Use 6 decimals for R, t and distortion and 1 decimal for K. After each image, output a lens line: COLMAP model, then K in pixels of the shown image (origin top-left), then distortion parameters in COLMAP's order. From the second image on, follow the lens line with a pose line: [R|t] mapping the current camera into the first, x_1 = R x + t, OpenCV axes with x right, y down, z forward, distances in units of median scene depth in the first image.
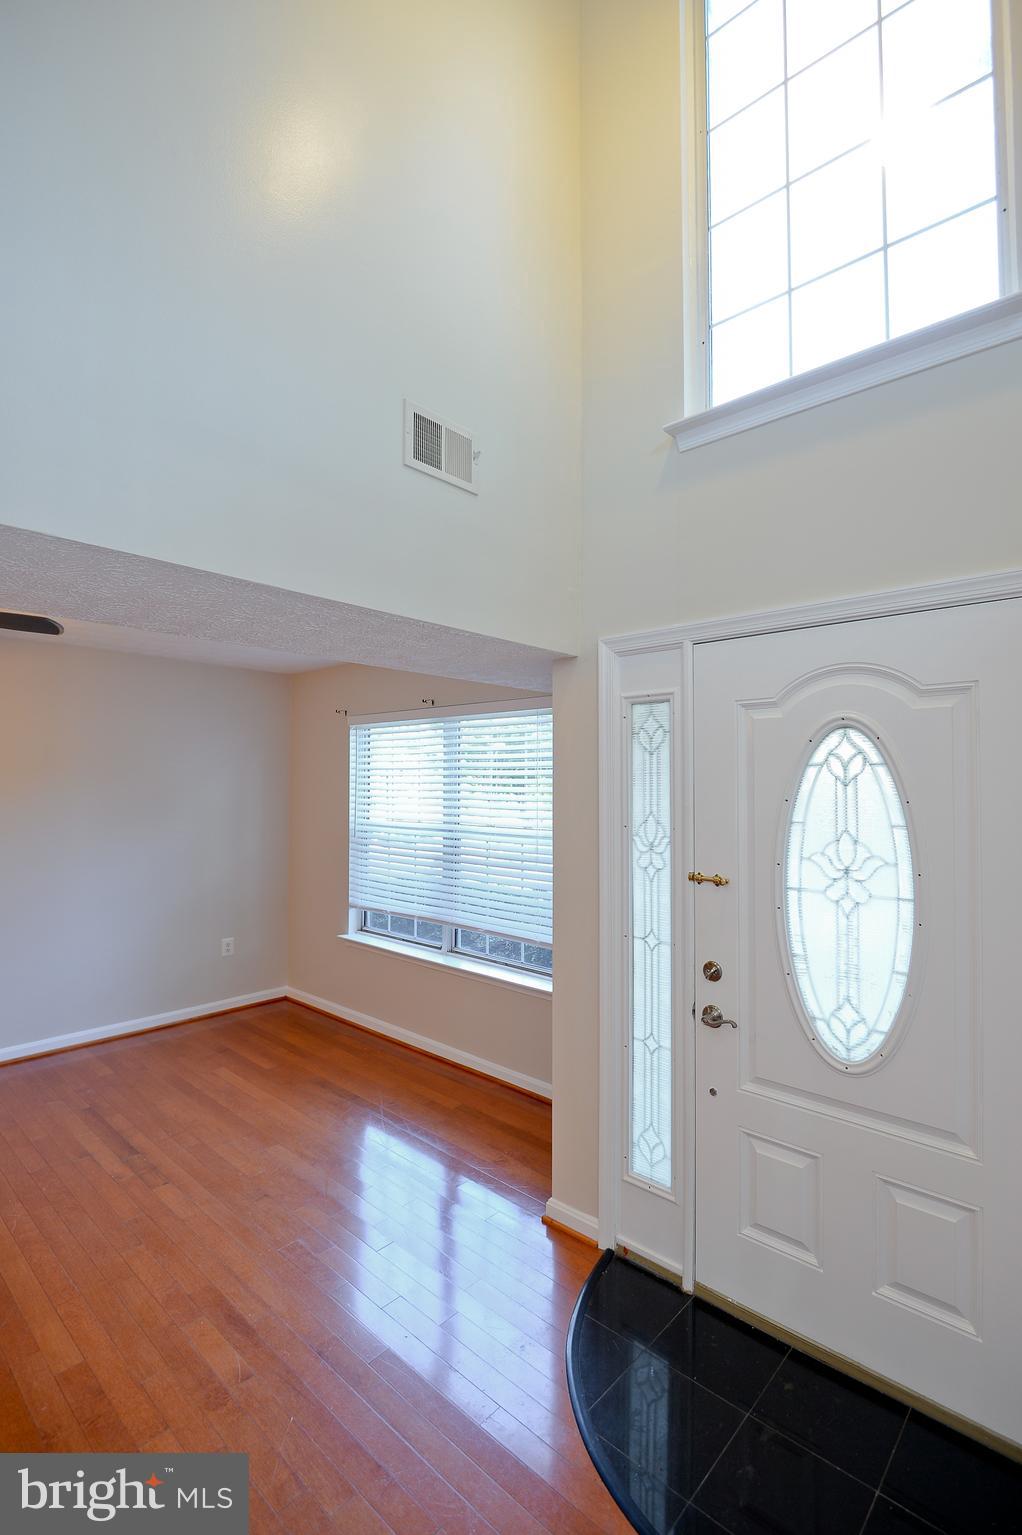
lens RADIAL K [[708.2, 0, 513.5], [0, 708.2, 753.4], [0, 0, 1]] dist [-0.010116, -0.005040]
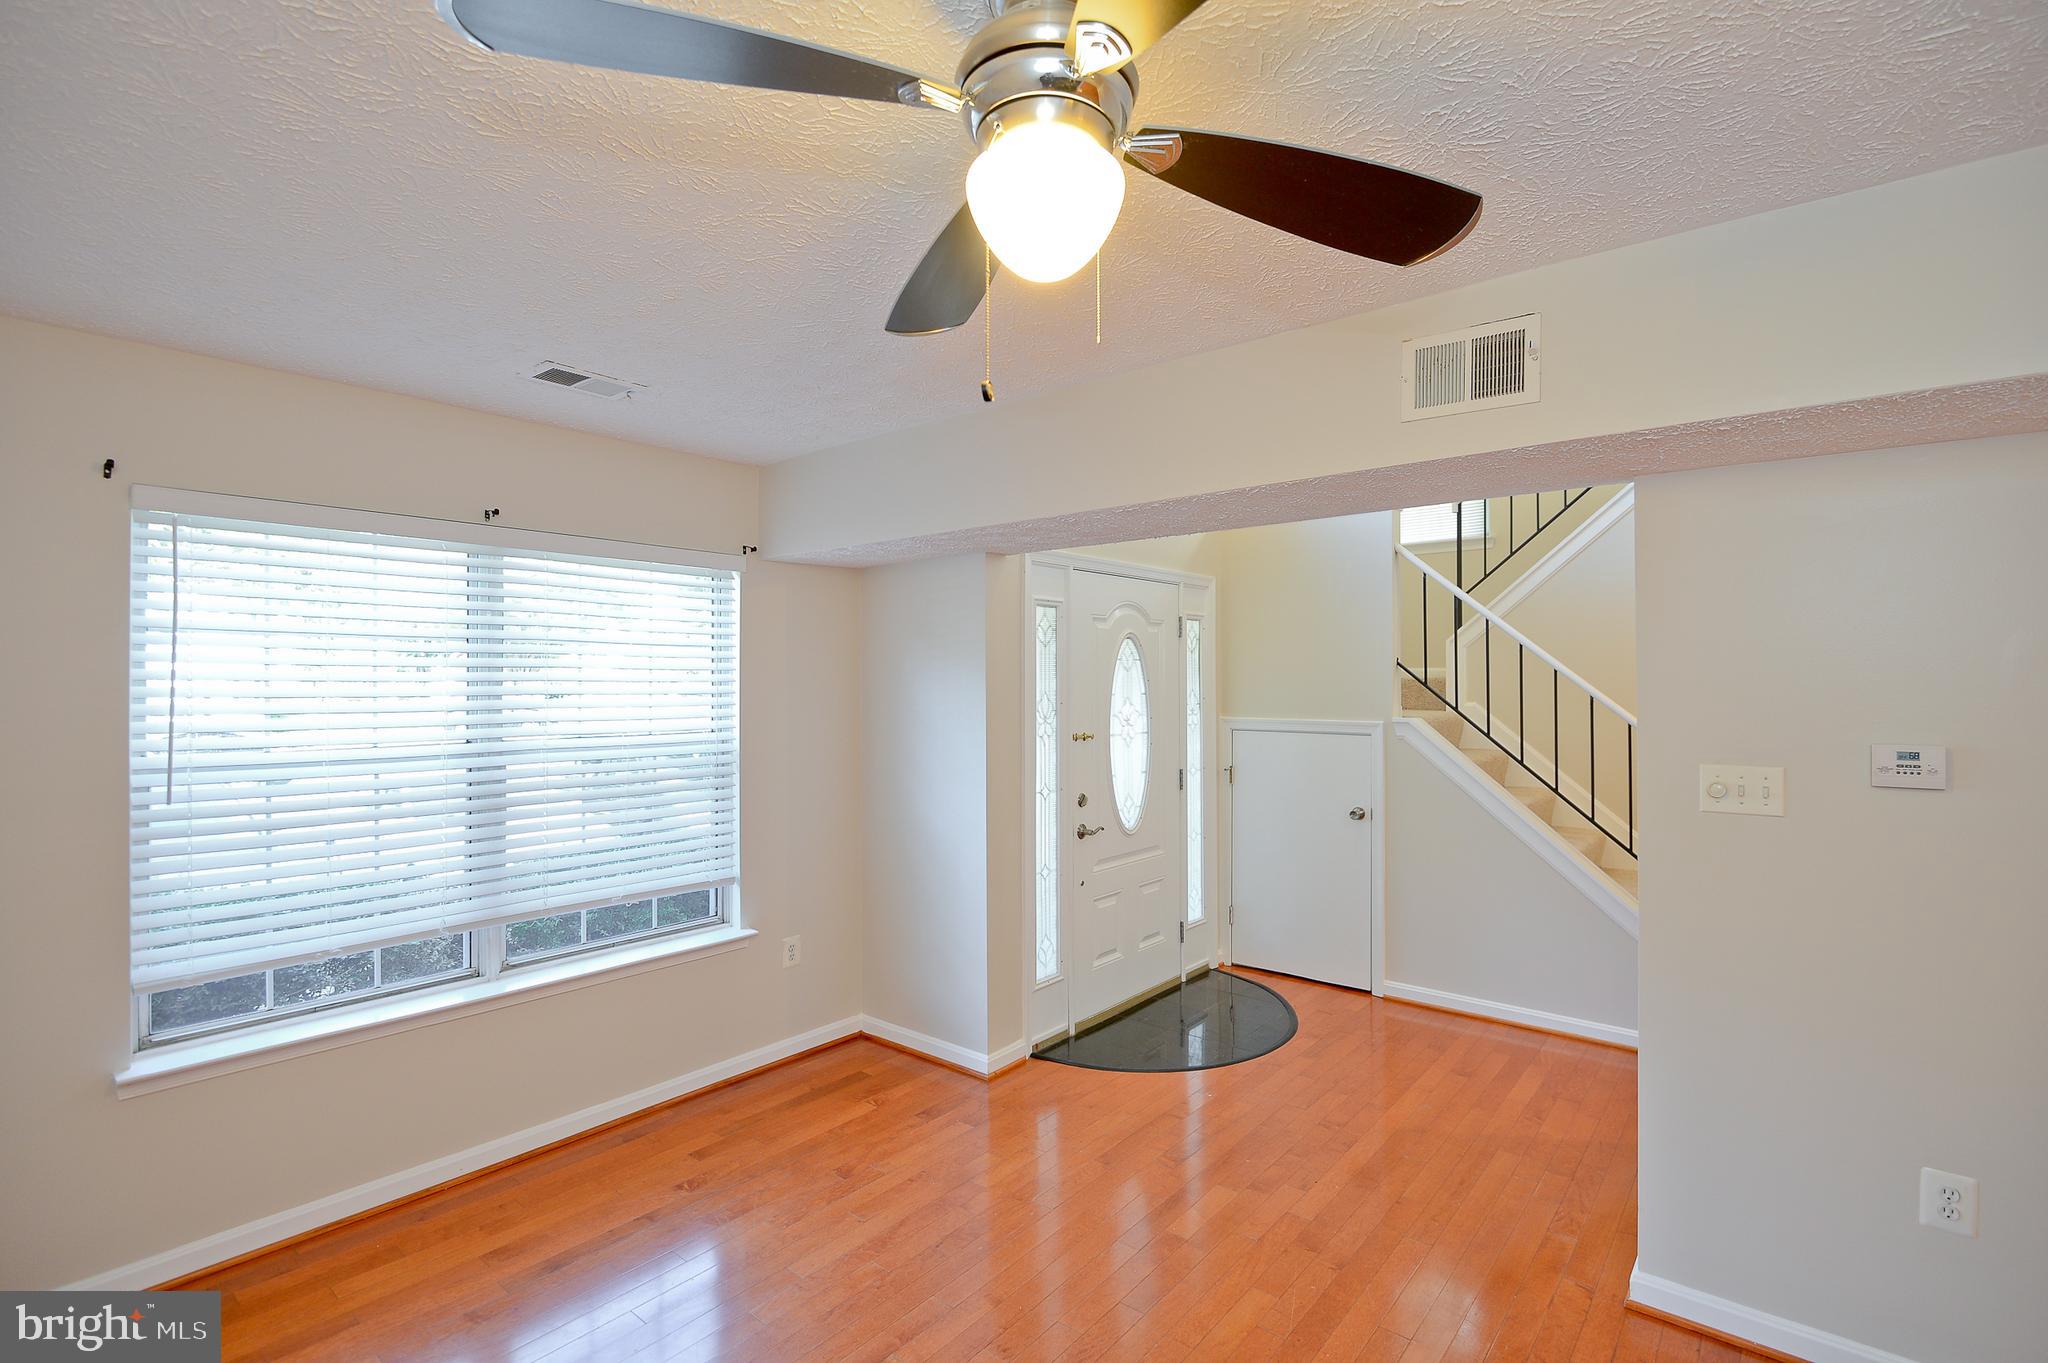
lens RADIAL K [[944.9, 0, 1042.9], [0, 944.9, 665.6], [0, 0, 1]] dist [-0.010116, -0.005040]
pose [[-0.067327, 0.022010, 0.997488, -1.541359], [-0.037103, 0.999010, -0.024548, 0.079906], [-0.997041, -0.038662, -0.066444, 1.146371]]
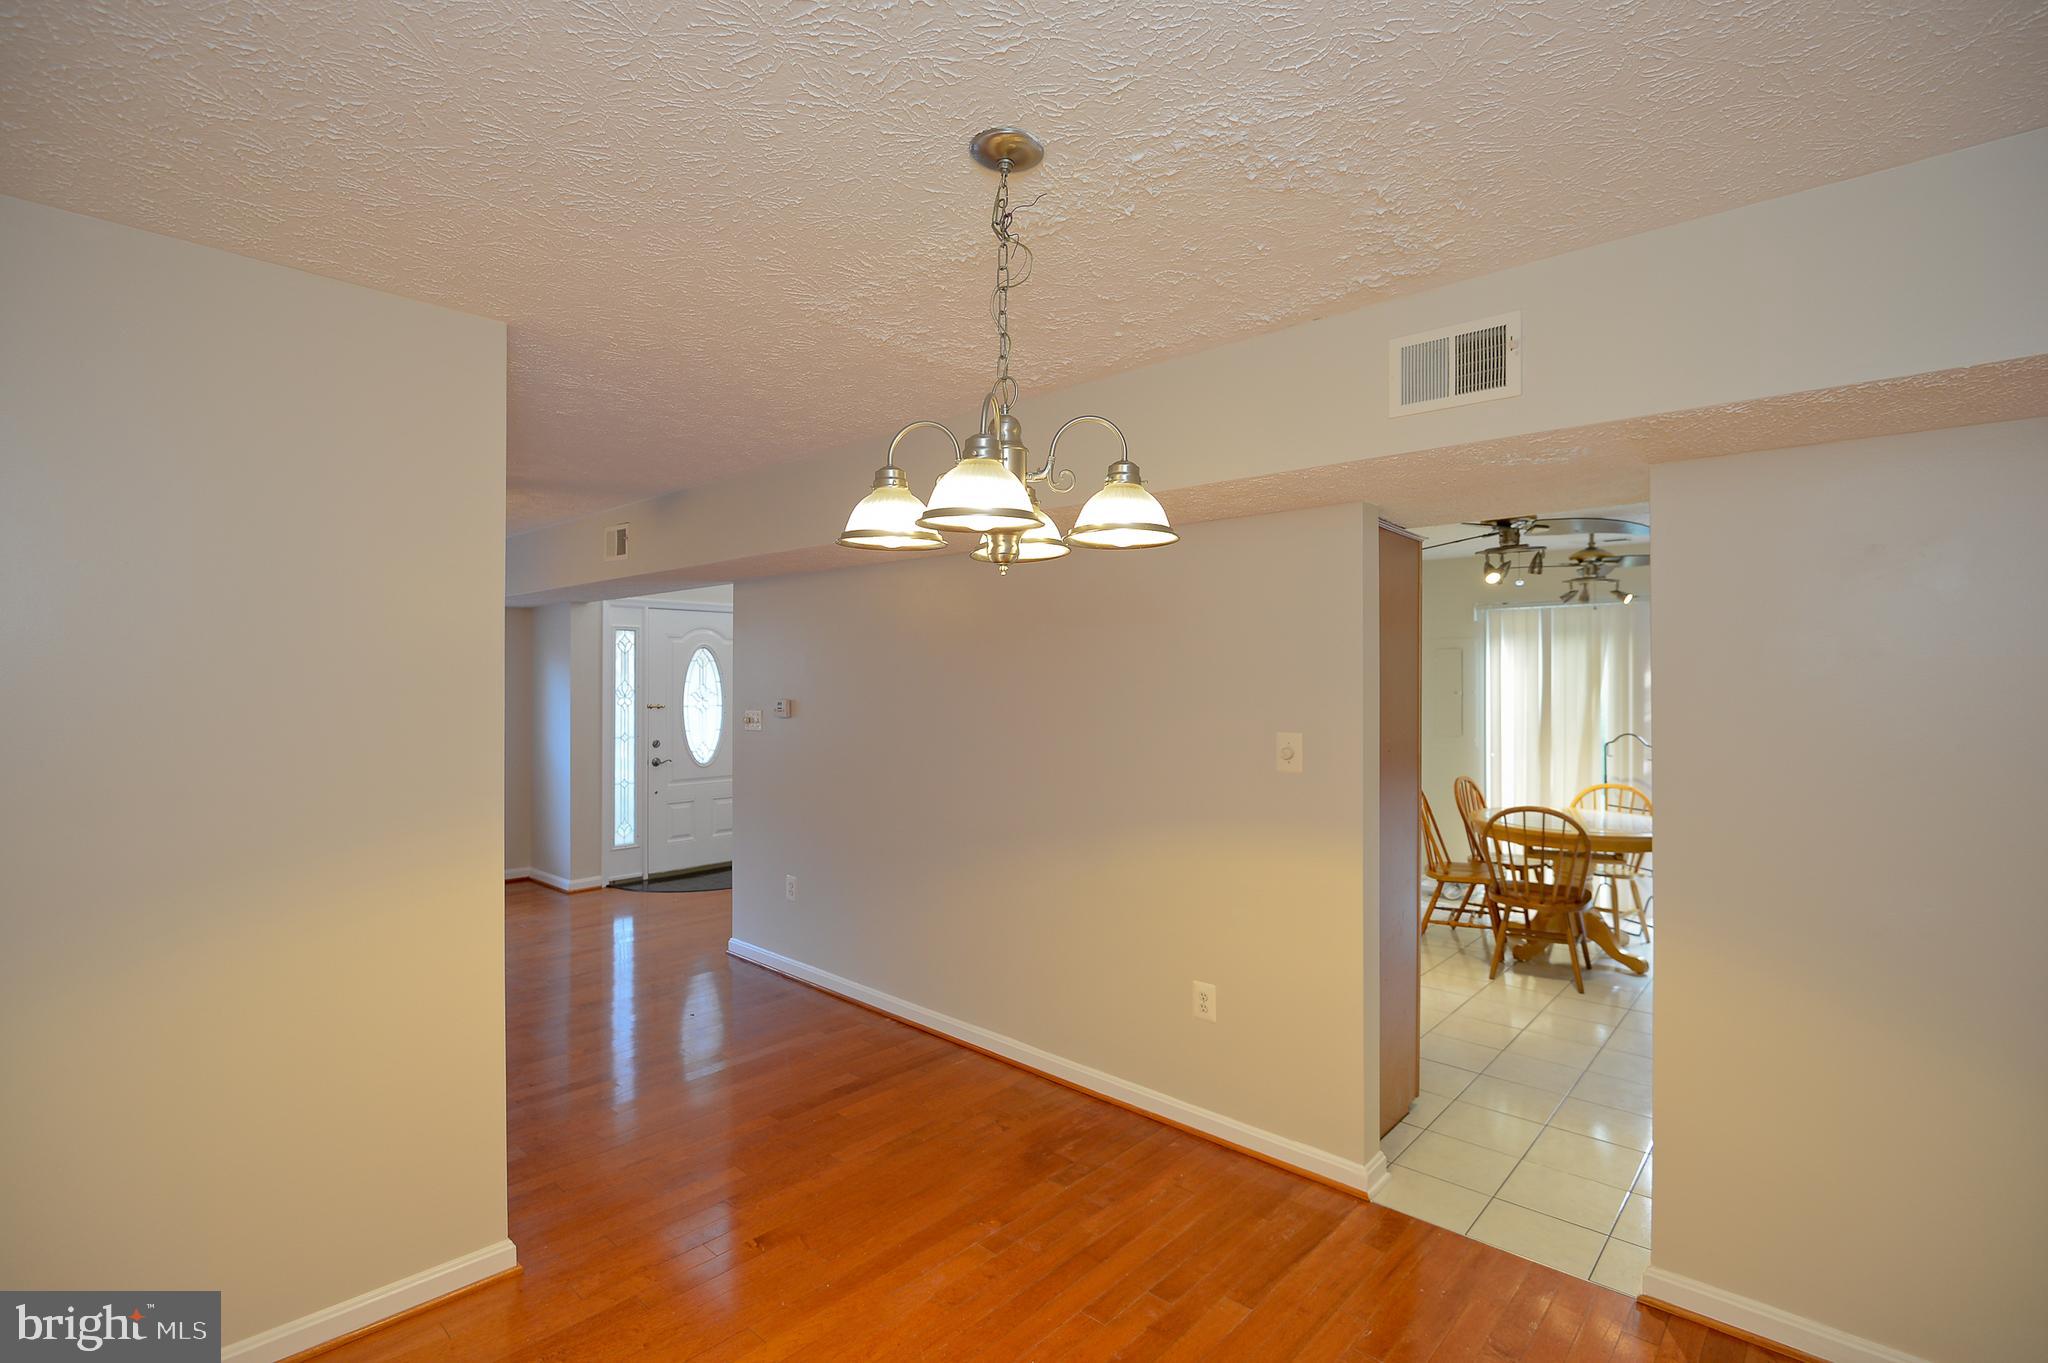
lens RADIAL K [[944.9, 0, 1019.3], [0, 944.9, 673.2], [0, 0, 1]] dist [-0.010116, -0.005040]
pose [[0.004895, 0.009589, 0.999942, -2.803125], [-0.031299, 0.999466, -0.009431, 0.052722], [-0.999498, -0.031251, 0.005193, -0.250419]]
